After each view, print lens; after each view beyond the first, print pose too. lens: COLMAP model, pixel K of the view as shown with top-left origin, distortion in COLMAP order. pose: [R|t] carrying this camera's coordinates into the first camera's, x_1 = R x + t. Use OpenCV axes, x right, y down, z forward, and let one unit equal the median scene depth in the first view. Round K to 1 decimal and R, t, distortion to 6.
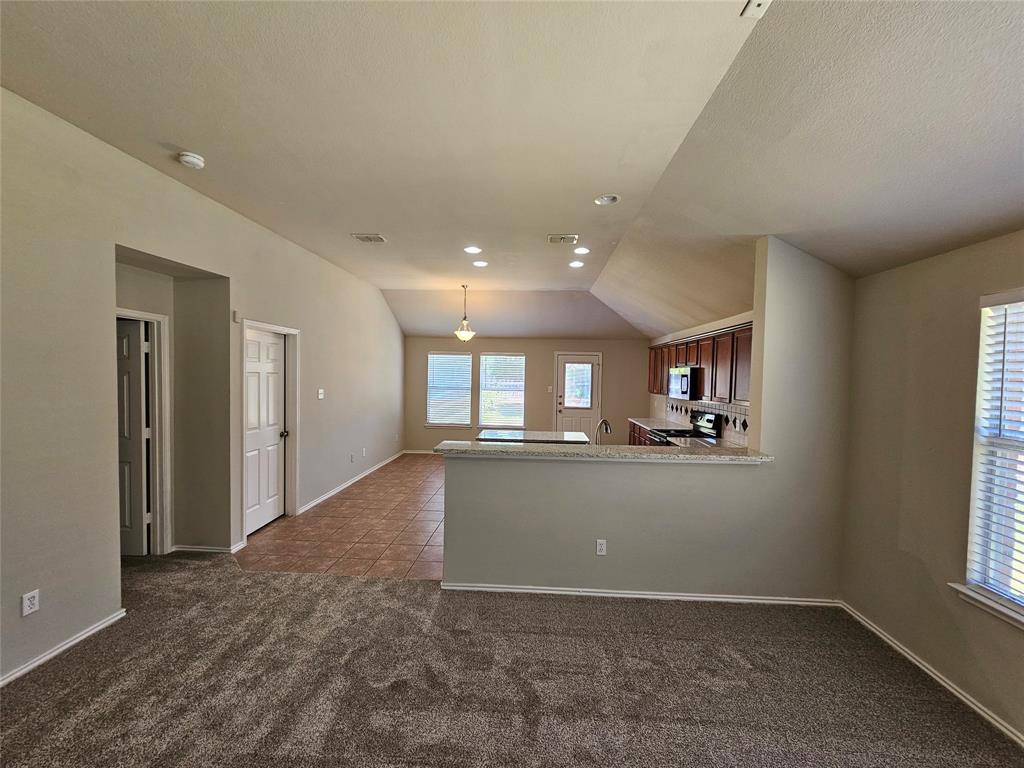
lens RADIAL K [[420.3, 0, 513.8], [0, 420.3, 387.0], [0, 0, 1]] dist [-0.001276, 0.000971]
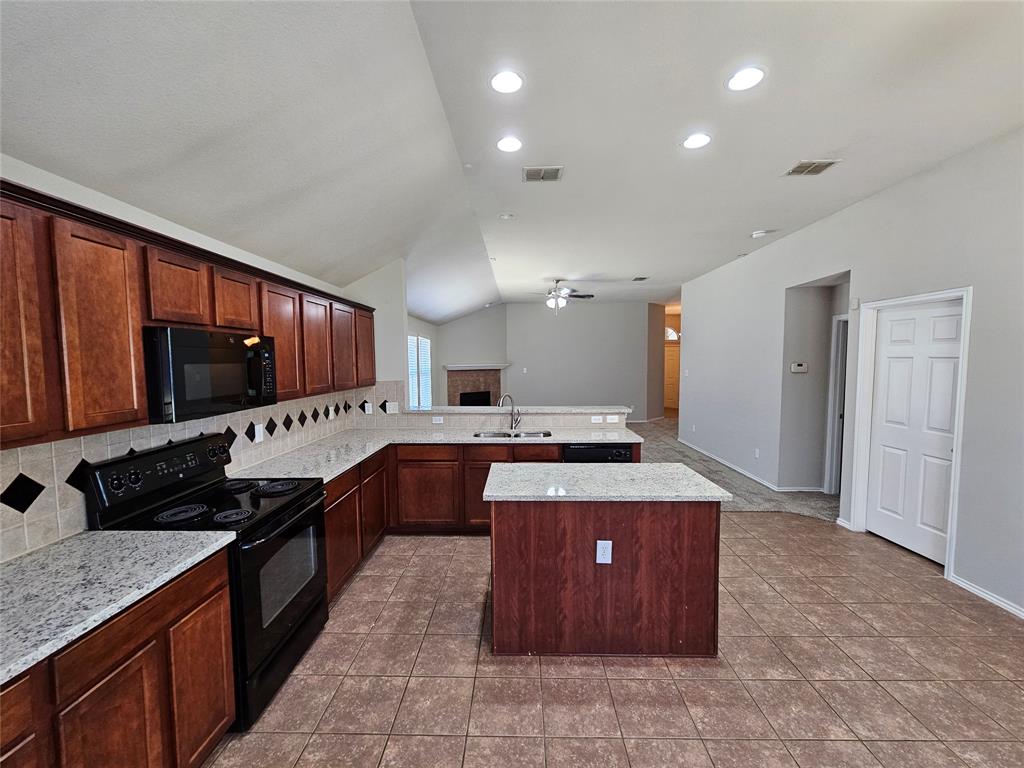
lens RADIAL K [[420.3, 0, 513.8], [0, 420.3, 387.0], [0, 0, 1]] dist [-0.001276, 0.000971]
pose [[-0.999113, -0.008074, -0.041332, 0.118908], [-0.011912, 0.995553, 0.093451, -0.026792], [0.040394, 0.093860, -0.994766, 1.074854]]
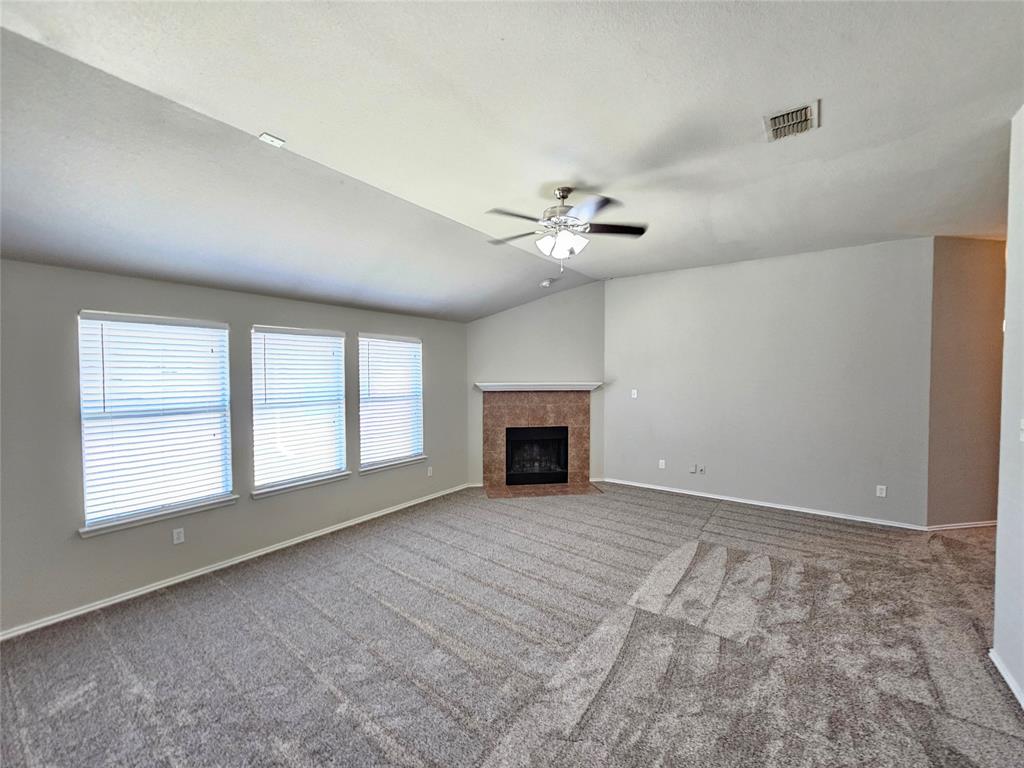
lens RADIAL K [[420.3, 0, 513.8], [0, 420.3, 387.0], [0, 0, 1]] dist [-0.001276, 0.000971]
pose [[-0.842612, -0.032259, 0.537554, -0.238494], [0.003260, 0.997880, 0.064994, -0.016309], [-0.538511, 0.056518, -0.840721, 0.418045]]
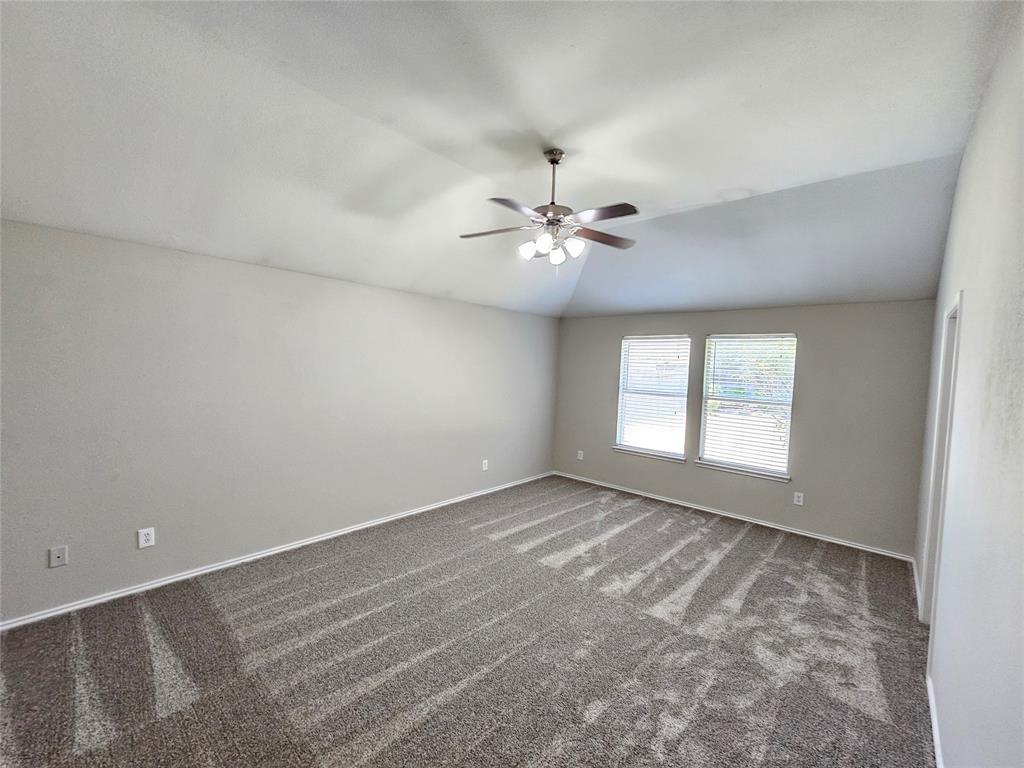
lens RADIAL K [[420.3, 0, 513.8], [0, 420.3, 387.0], [0, 0, 1]] dist [-0.001276, 0.000971]
pose [[0.624890, -0.033609, 0.779989, -0.426170], [-0.006140, 0.998830, 0.047958, -0.001745], [-0.780689, -0.034757, 0.623953, -0.188943]]
